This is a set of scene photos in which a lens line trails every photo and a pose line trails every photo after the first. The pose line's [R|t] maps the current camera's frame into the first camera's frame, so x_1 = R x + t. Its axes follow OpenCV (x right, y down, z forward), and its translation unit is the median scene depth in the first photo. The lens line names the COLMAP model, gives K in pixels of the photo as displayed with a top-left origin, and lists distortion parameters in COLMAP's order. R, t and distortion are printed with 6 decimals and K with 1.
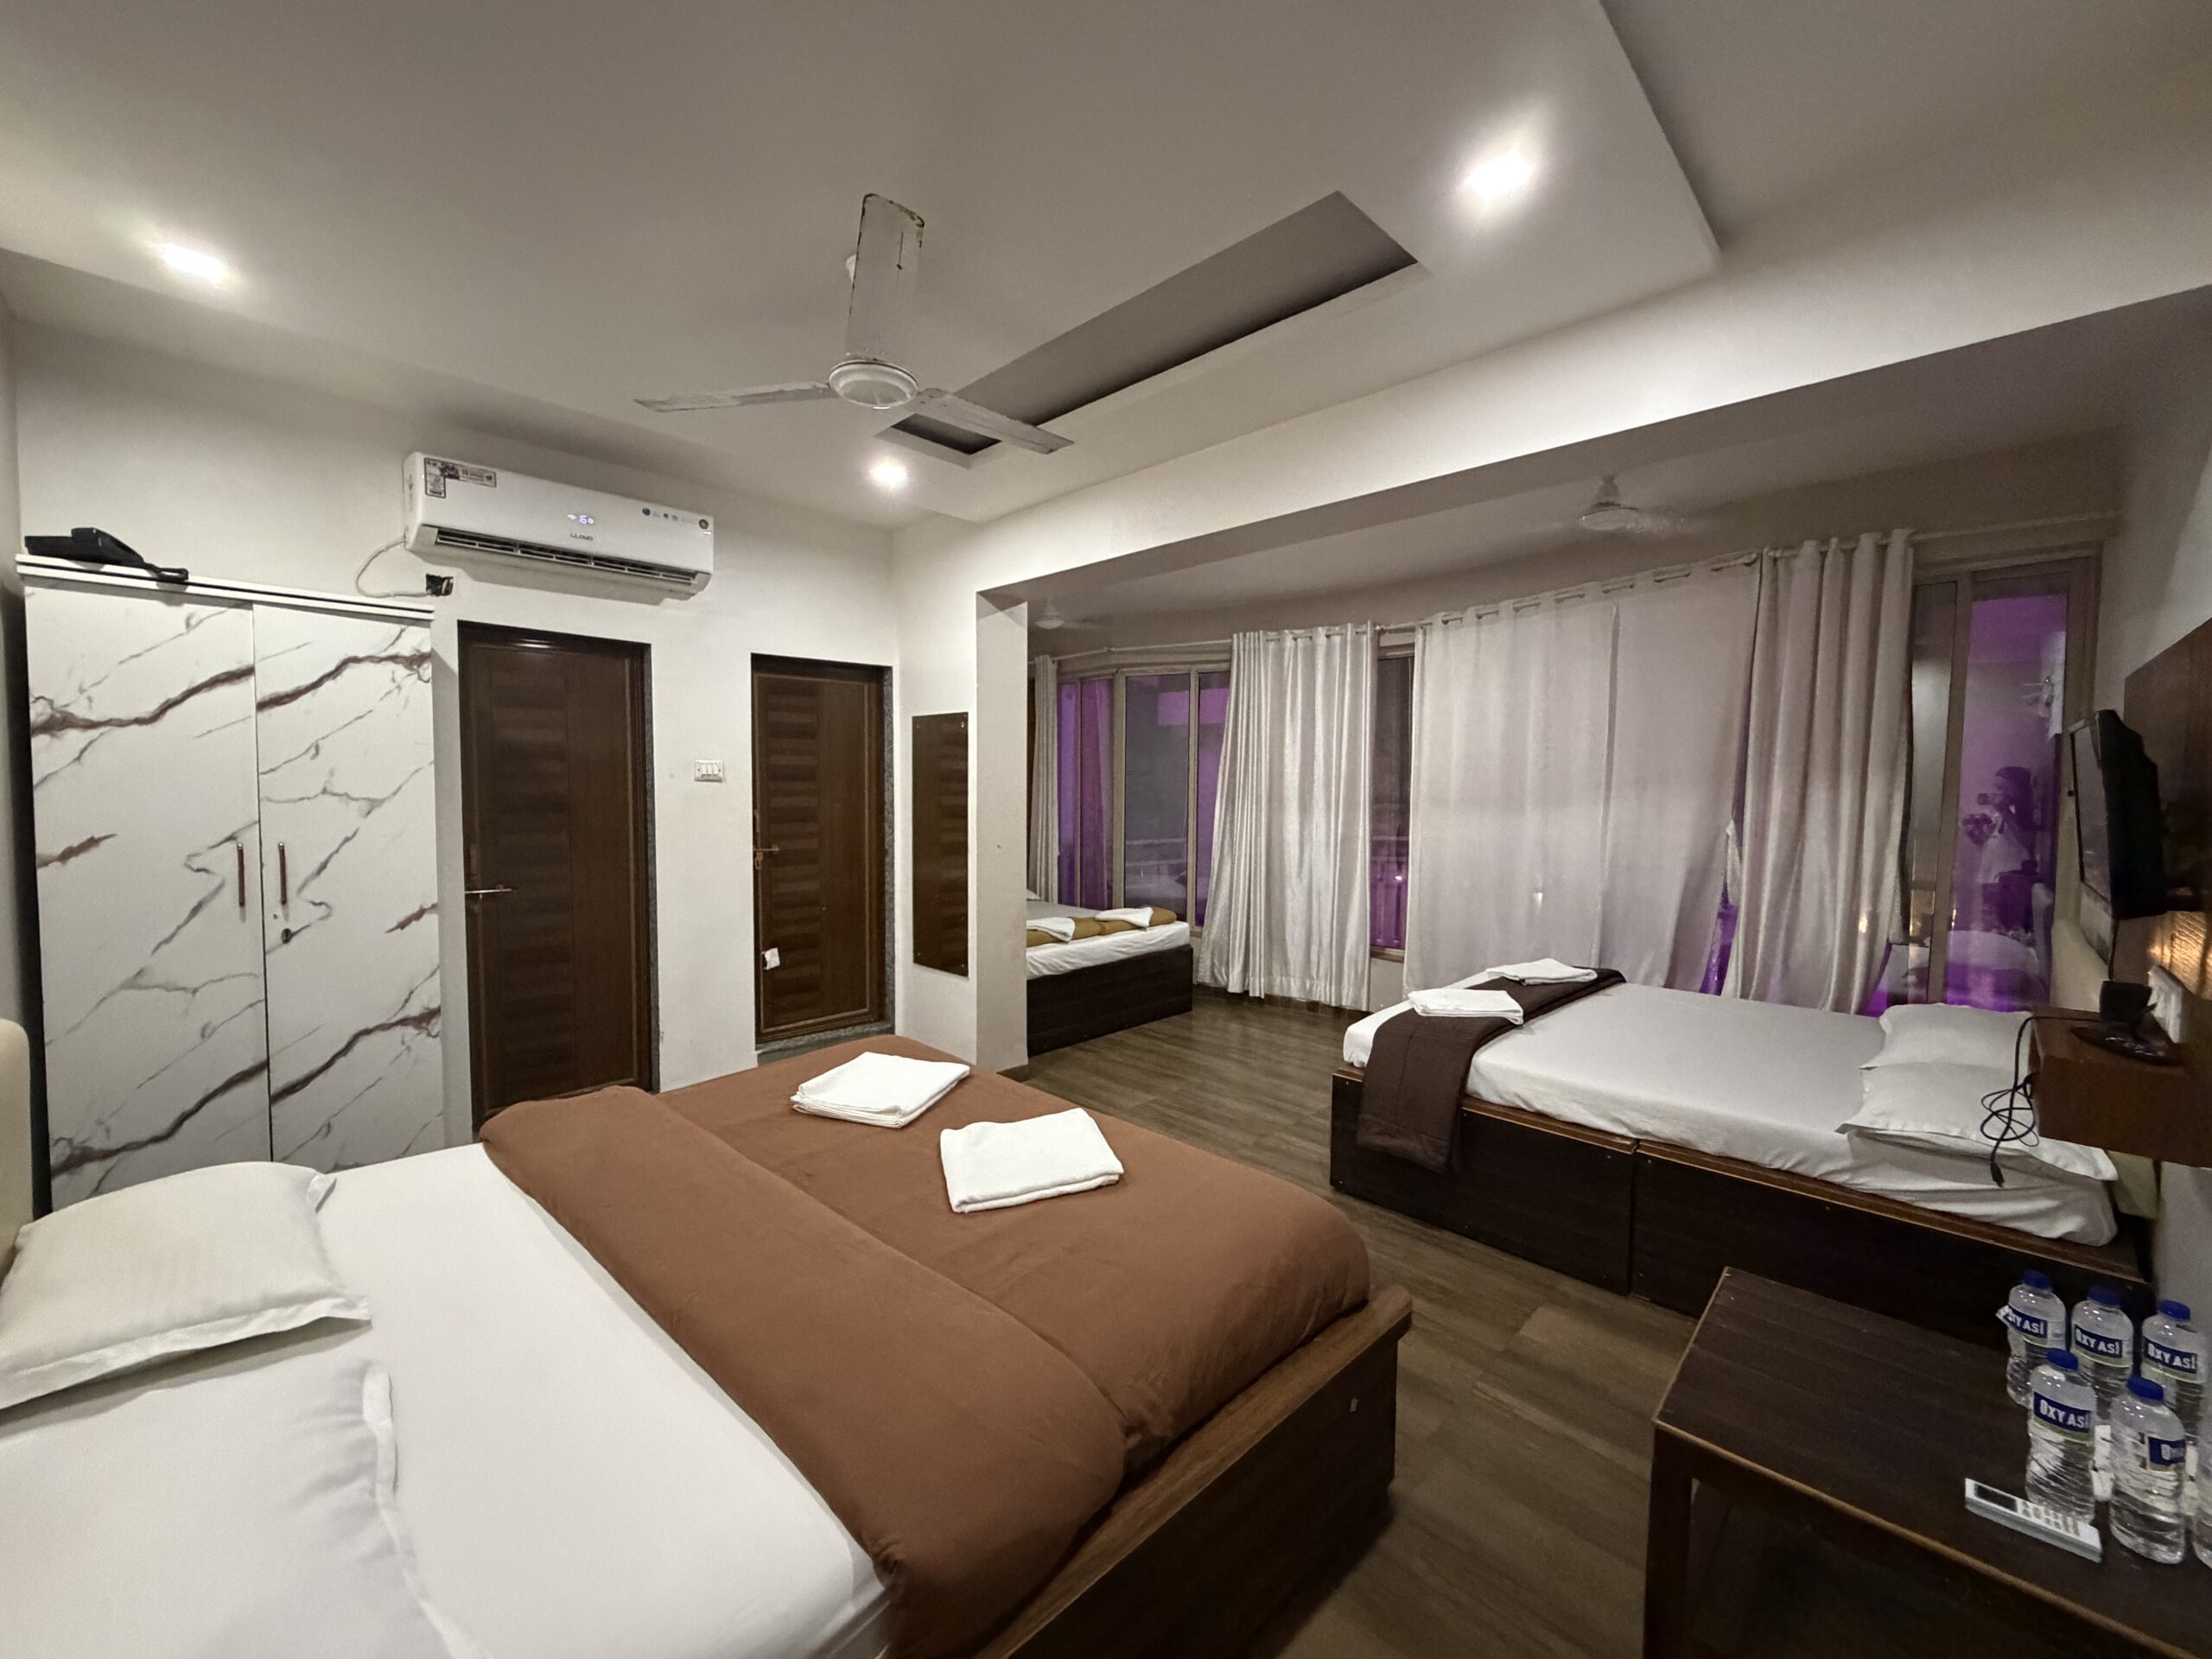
lens RADIAL K [[887.2, 0, 1098.3], [0, 887.2, 828.0], [0, 0, 1]] dist [0.001304, 0.000245]
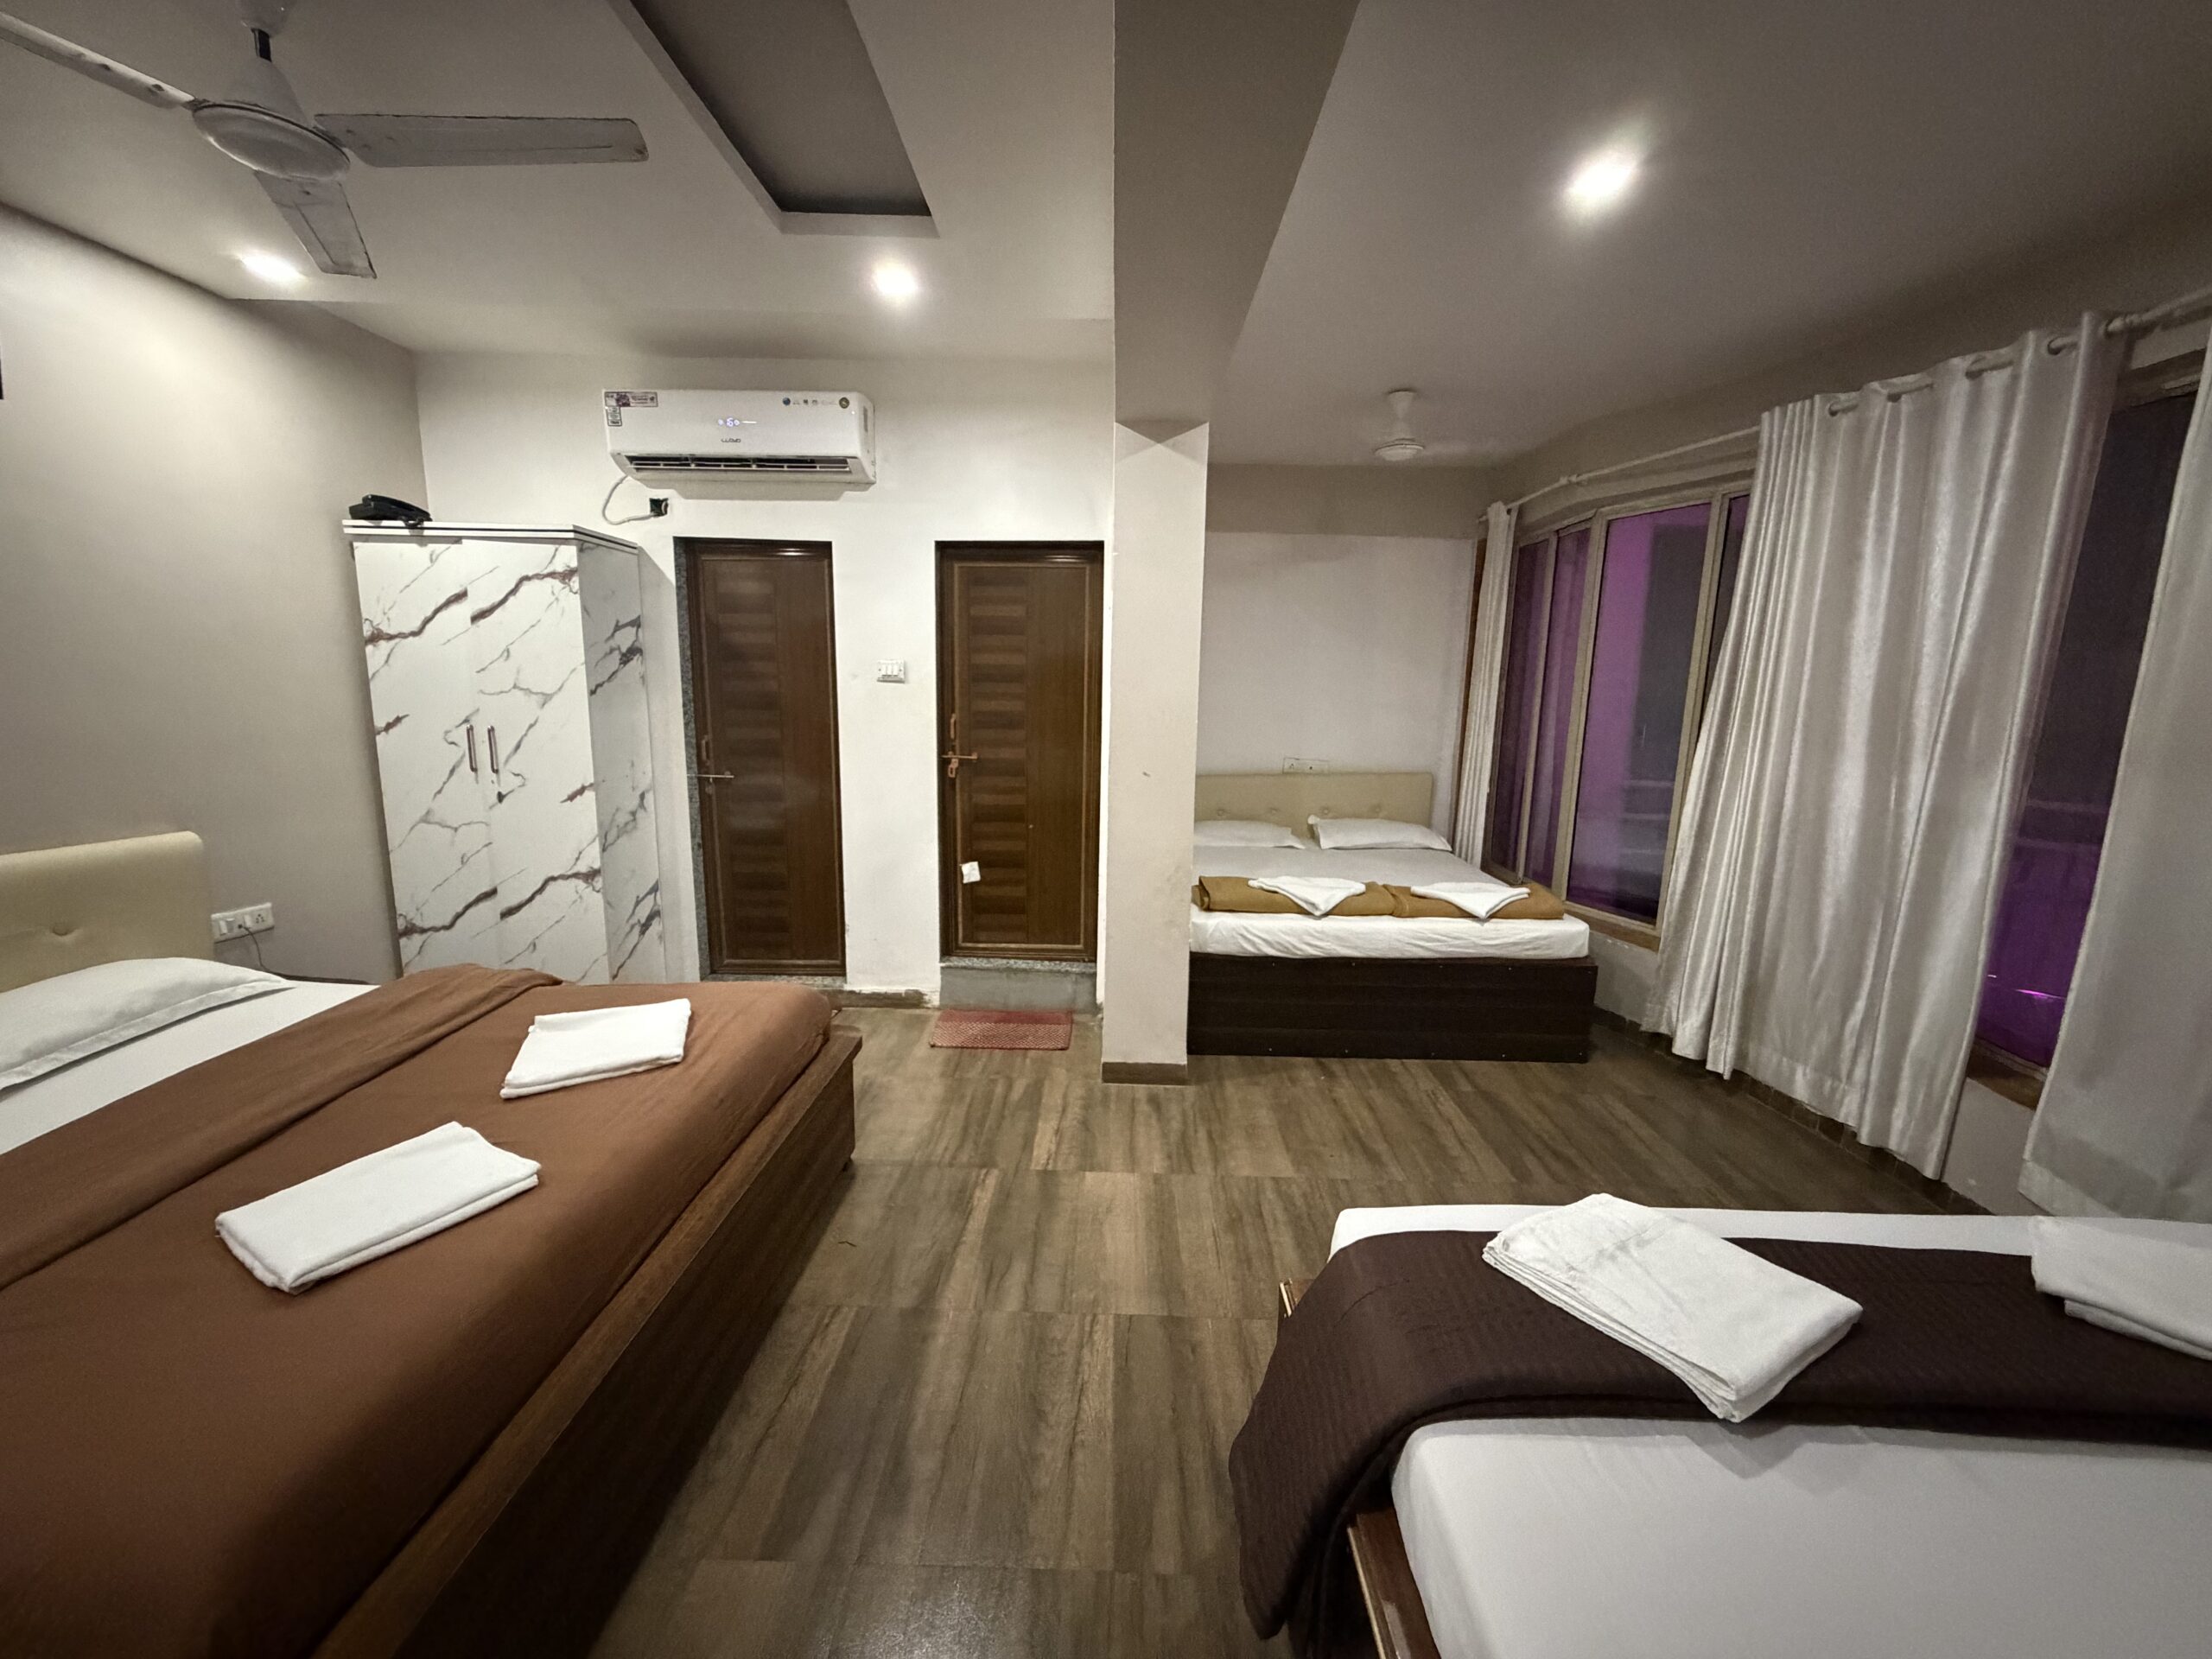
lens RADIAL K [[887.2, 0, 1098.3], [0, 887.2, 828.0], [0, 0, 1]] dist [0.001304, 0.000245]
pose [[0.690446, 0.126836, -0.712178, 0.504995], [-0.048548, 0.990414, 0.129321, -0.036457], [0.721753, -0.054714, 0.689985, 0.573950]]
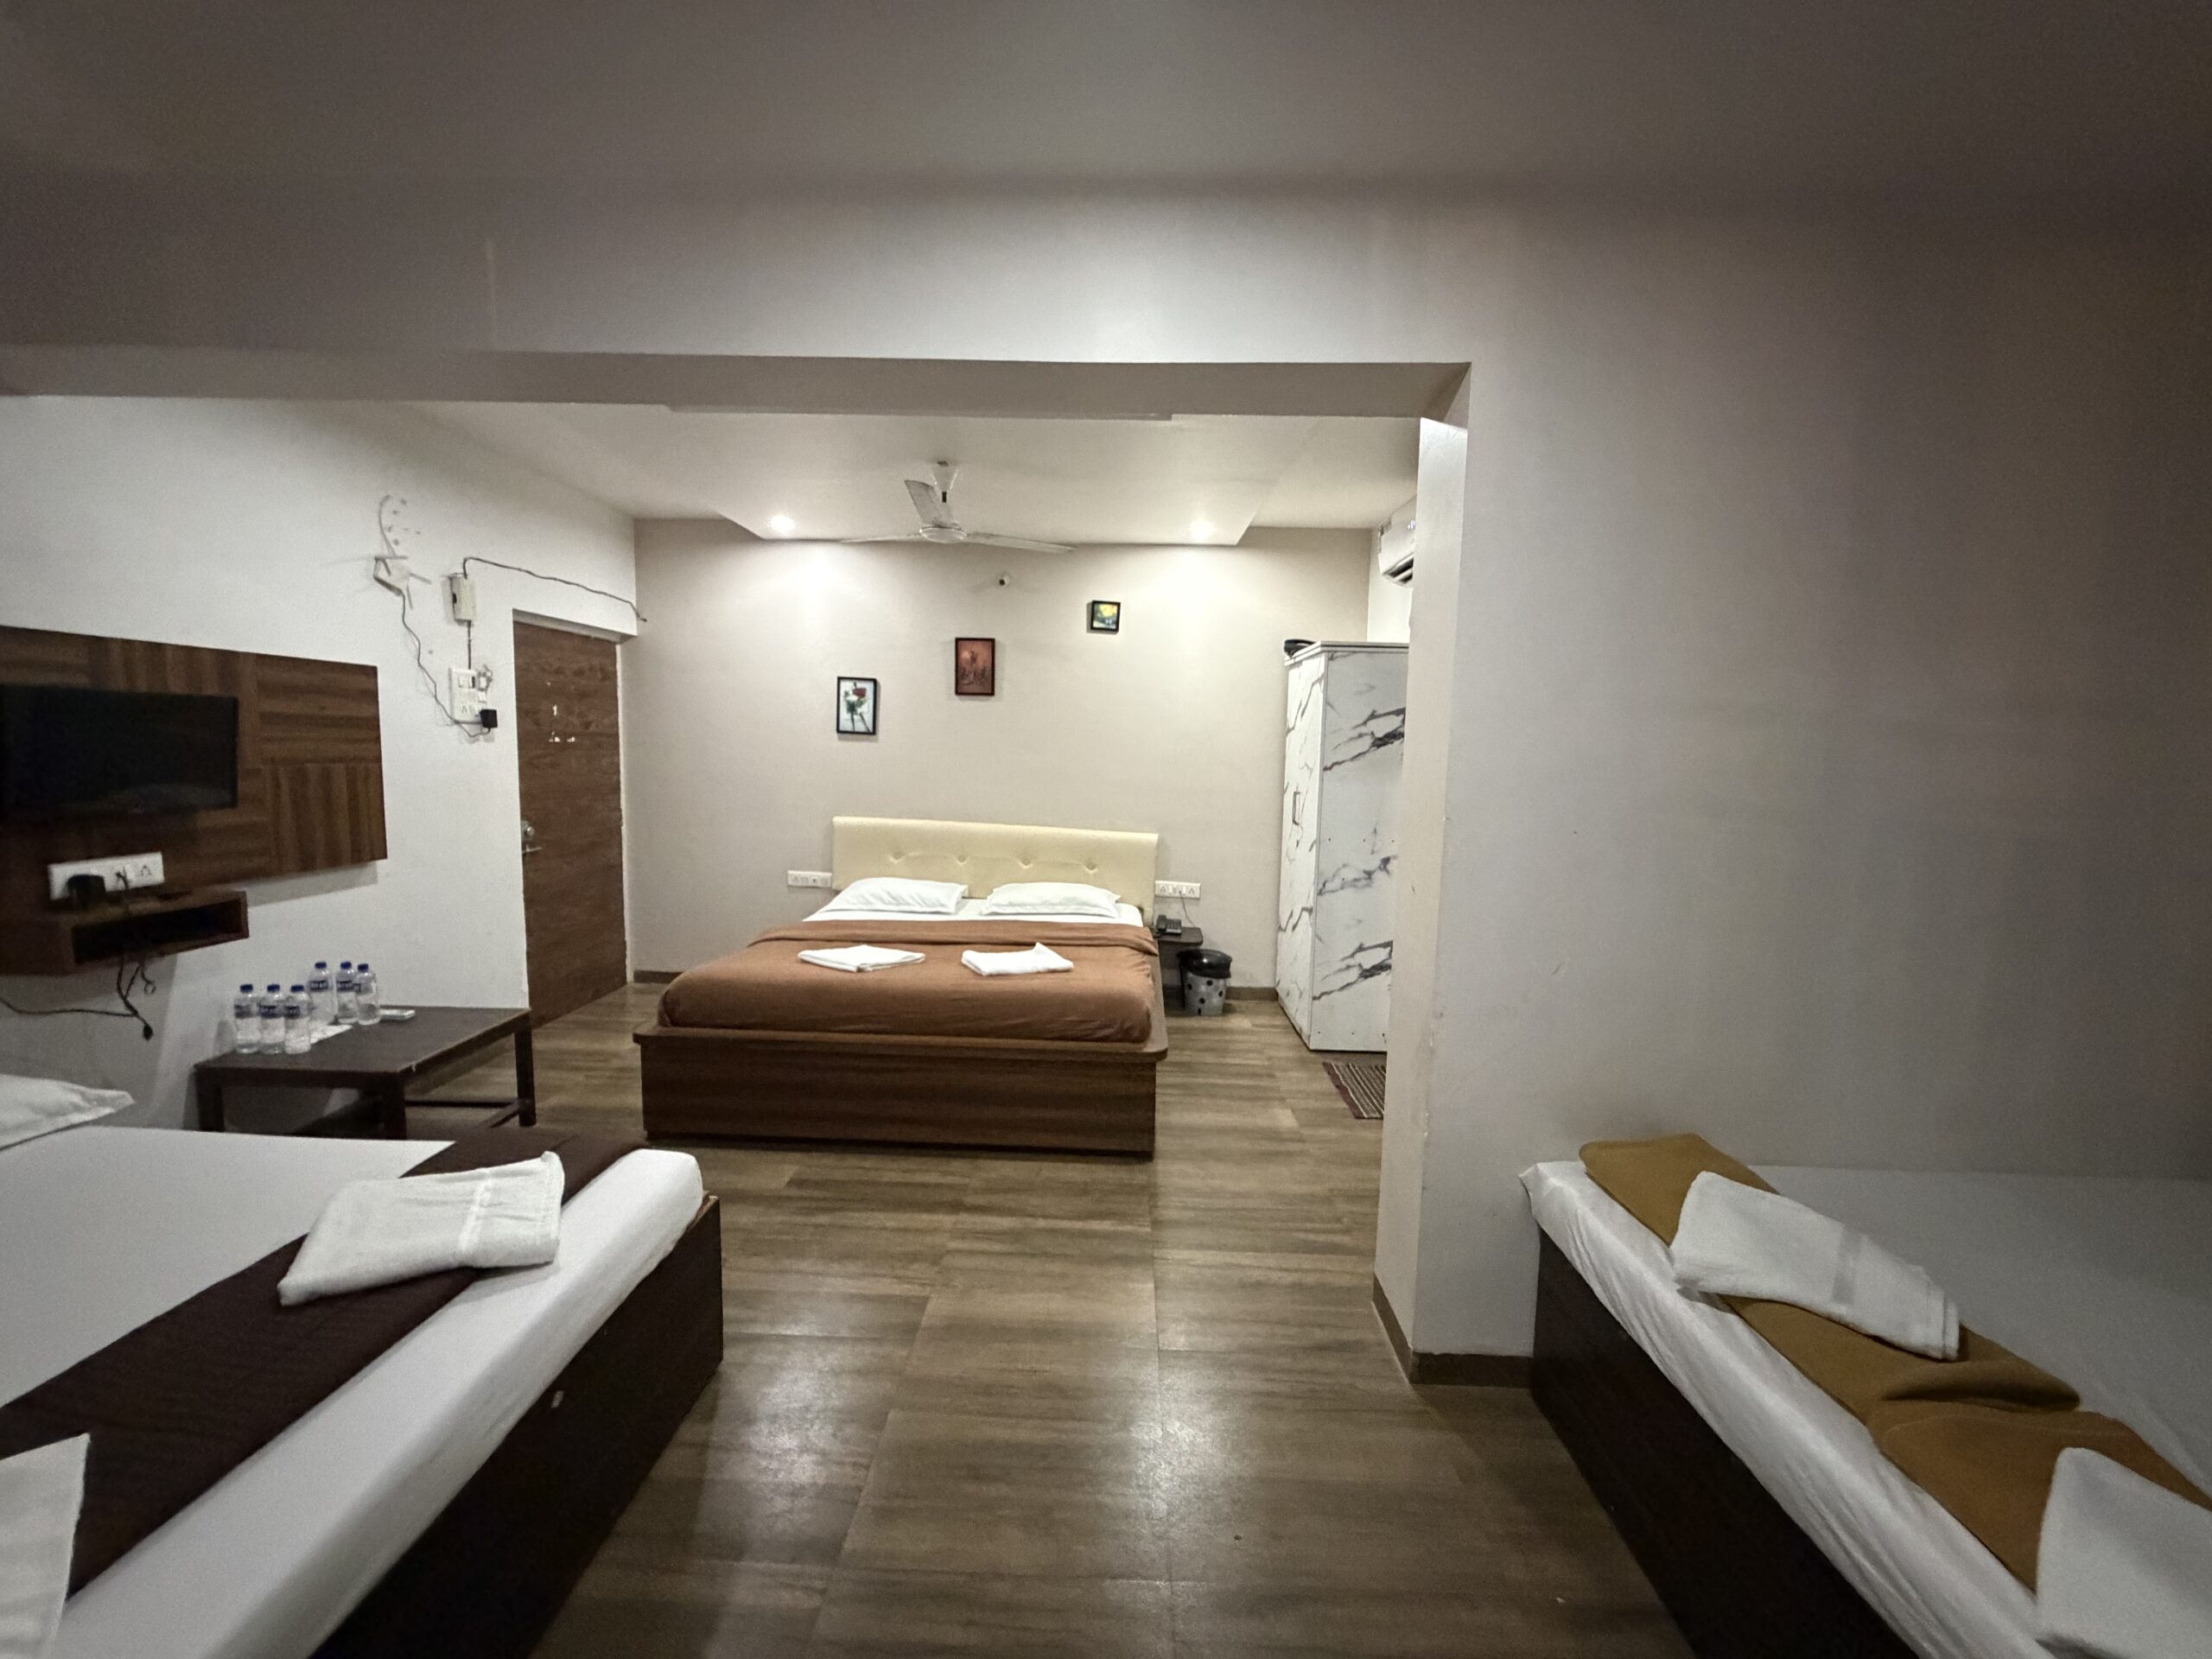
lens RADIAL K [[887.2, 0, 1098.3], [0, 887.2, 828.0], [0, 0, 1]] dist [0.001304, 0.000245]
pose [[-0.730898, 0.044473, -0.681036, 0.481281], [-0.058521, 0.990116, 0.127461, -0.090060], [0.679973, 0.133016, -0.721071, 1.575215]]
